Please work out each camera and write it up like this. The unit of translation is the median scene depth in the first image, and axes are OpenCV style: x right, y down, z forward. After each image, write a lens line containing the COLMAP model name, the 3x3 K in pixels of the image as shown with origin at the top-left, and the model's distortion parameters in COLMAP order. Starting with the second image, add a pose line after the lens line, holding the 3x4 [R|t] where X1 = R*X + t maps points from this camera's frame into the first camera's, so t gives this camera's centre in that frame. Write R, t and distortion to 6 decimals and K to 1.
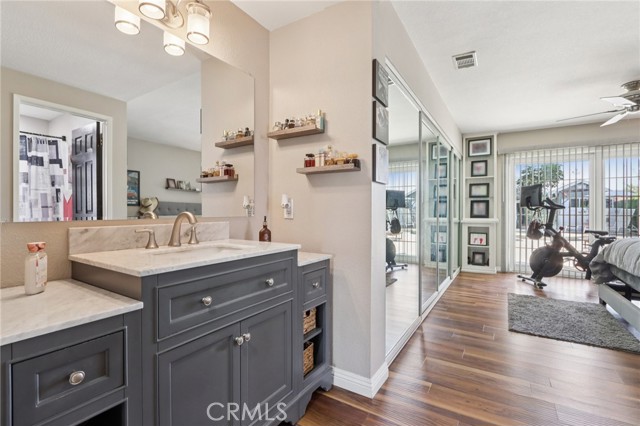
lens RADIAL K [[295.0, 0, 321.4], [0, 295.0, 212.3], [0, 0, 1]] dist [-0.015443, -0.000640]
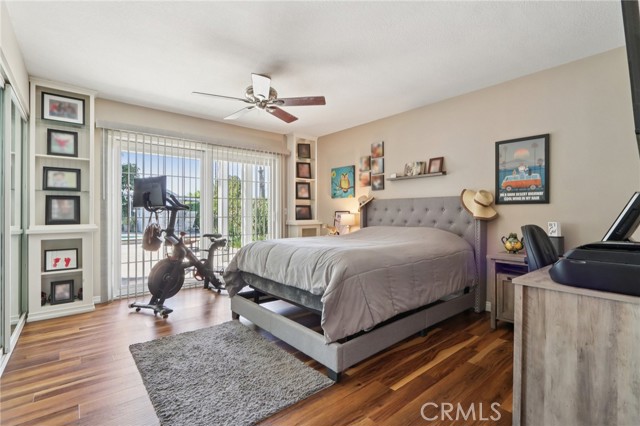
lens RADIAL K [[295.0, 0, 321.8], [0, 295.0, 213.2], [0, 0, 1]] dist [-0.015443, -0.000640]
pose [[0.308631, -0.001011, 0.951181, 0.132583], [0.008284, 0.999964, -0.001626, 0.001353], [-0.951146, 0.008381, 0.308628, 0.312407]]
